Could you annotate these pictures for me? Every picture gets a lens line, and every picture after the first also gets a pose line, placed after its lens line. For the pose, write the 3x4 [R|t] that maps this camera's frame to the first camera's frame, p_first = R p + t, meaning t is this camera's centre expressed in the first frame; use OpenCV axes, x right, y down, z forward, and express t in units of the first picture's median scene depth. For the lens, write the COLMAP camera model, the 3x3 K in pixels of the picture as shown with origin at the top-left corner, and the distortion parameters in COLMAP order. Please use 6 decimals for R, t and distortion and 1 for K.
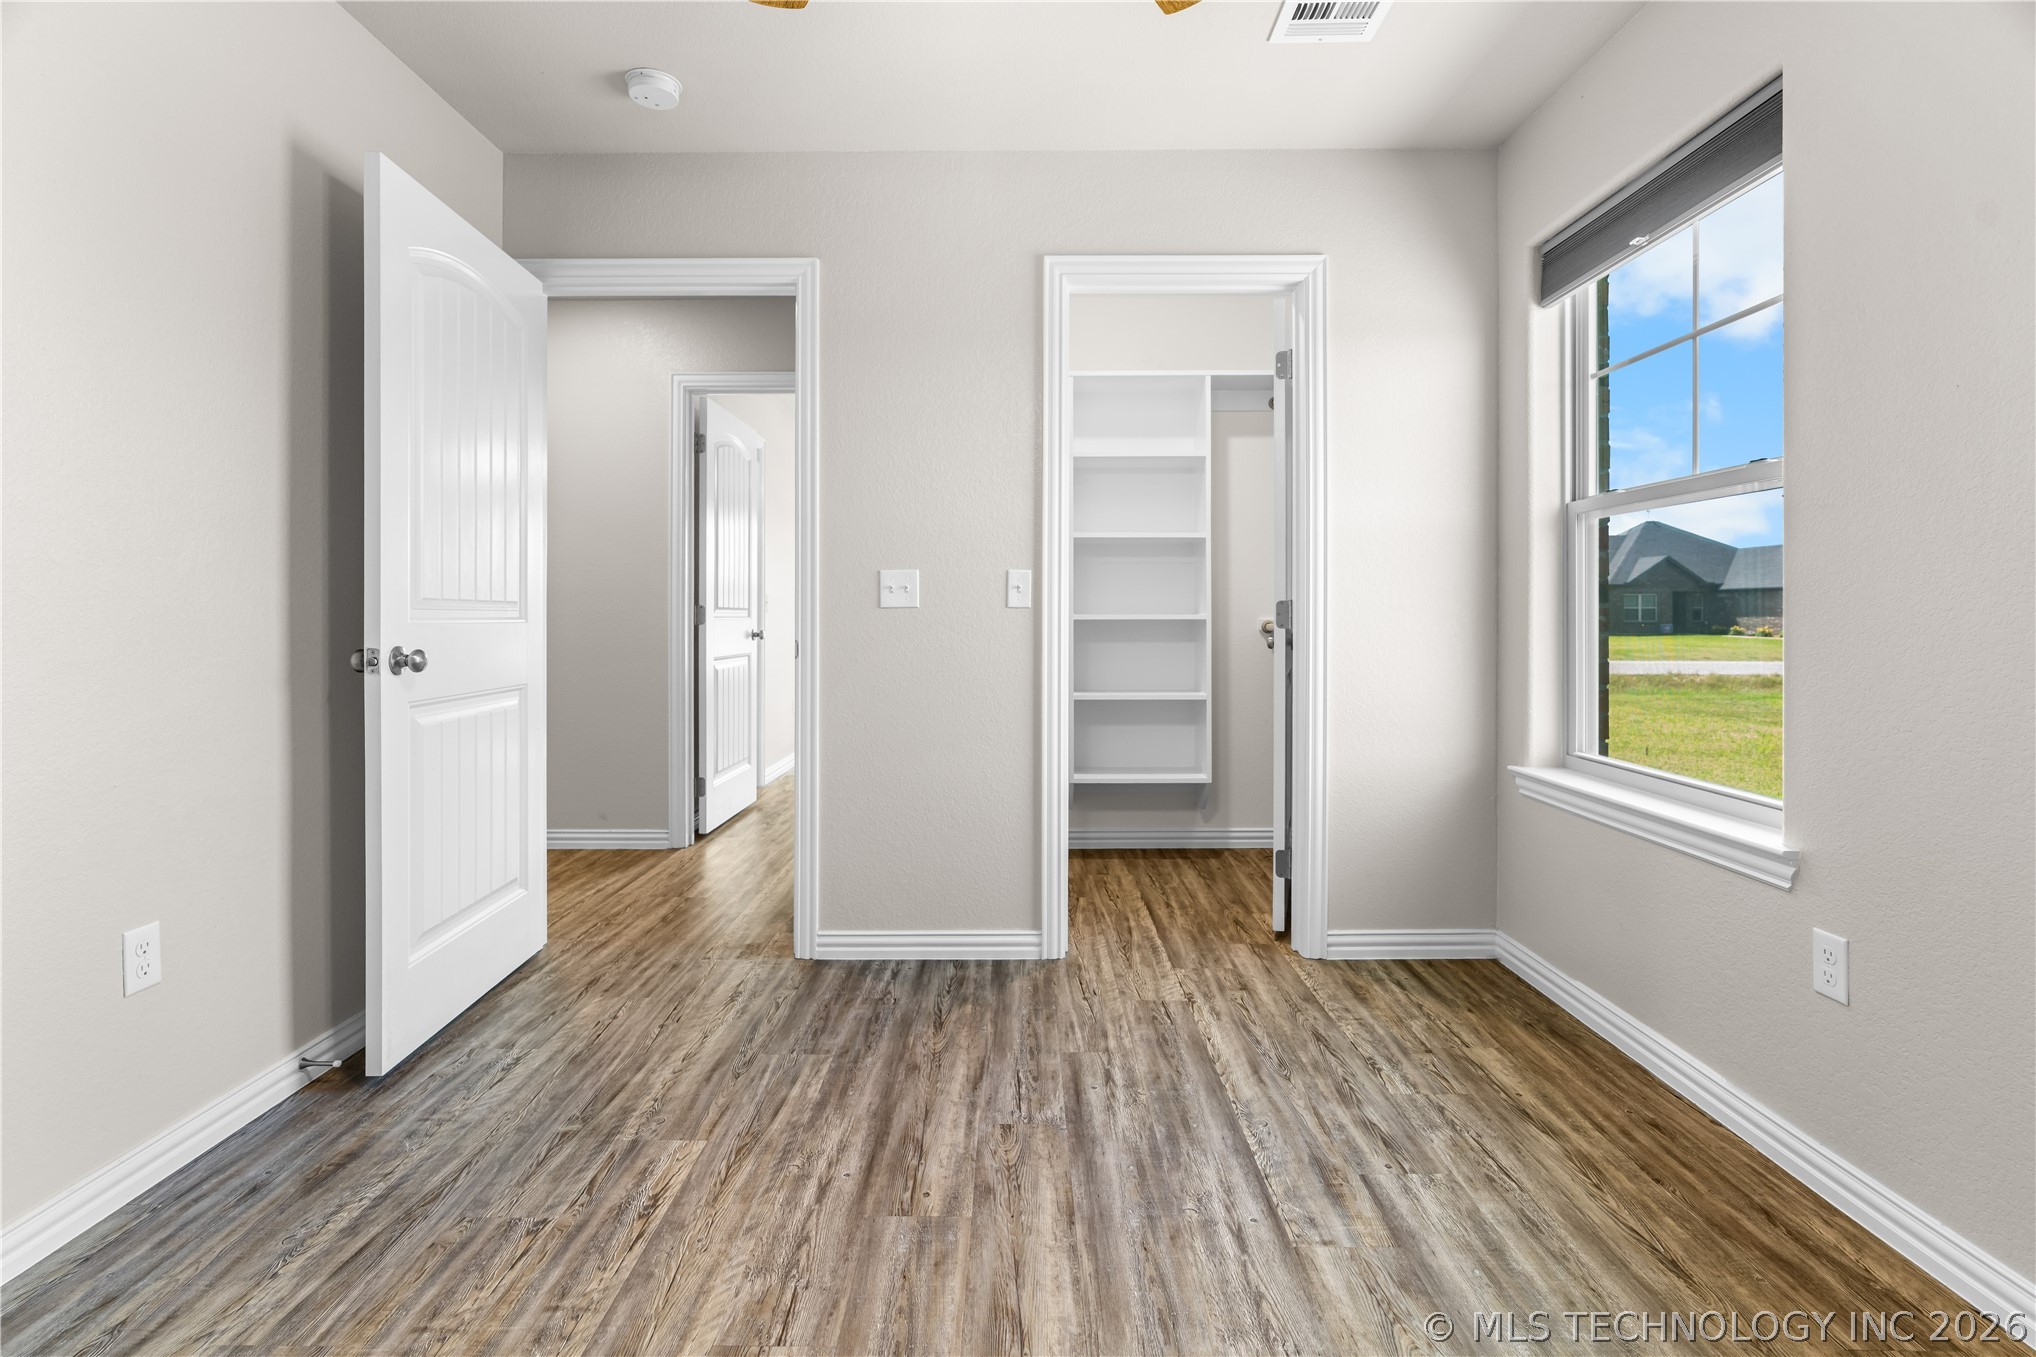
lens RADIAL K [[941.2, 0, 1010.1], [0, 941.2, 617.2], [0, 0, 1]] dist [-0.011367, 0.003433]
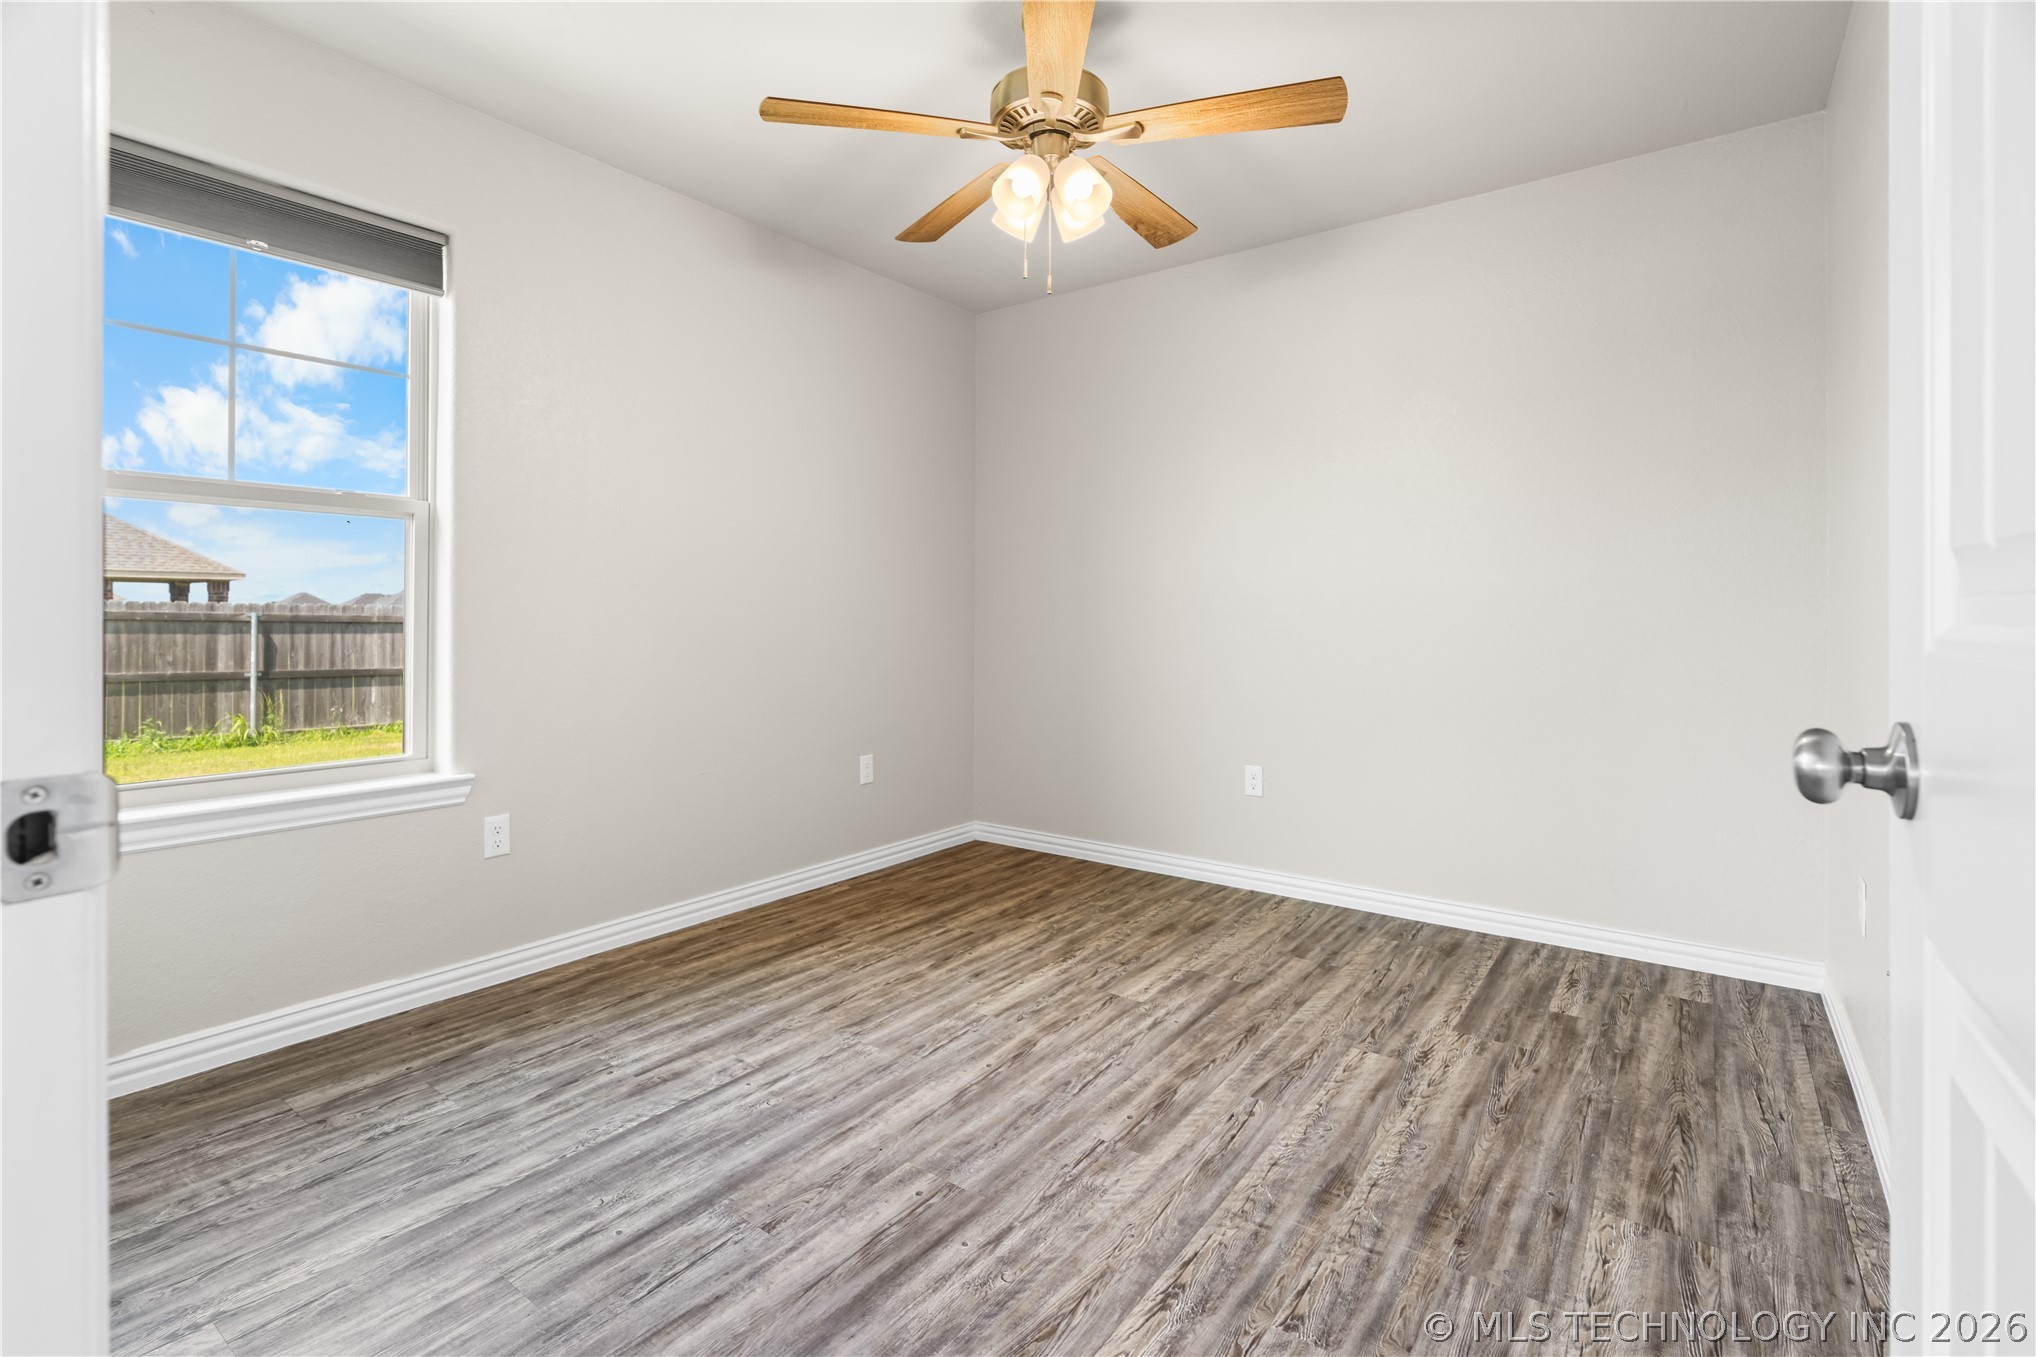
lens RADIAL K [[941.2, 0, 1010.1], [0, 941.2, 617.2], [0, 0, 1]] dist [-0.011367, 0.003433]
pose [[-0.808579, -0.002387, 0.588383, -0.777301], [-0.001059, 0.999996, 0.002601, -0.005079], [-0.588387, 0.001480, -0.808578, 1.798684]]
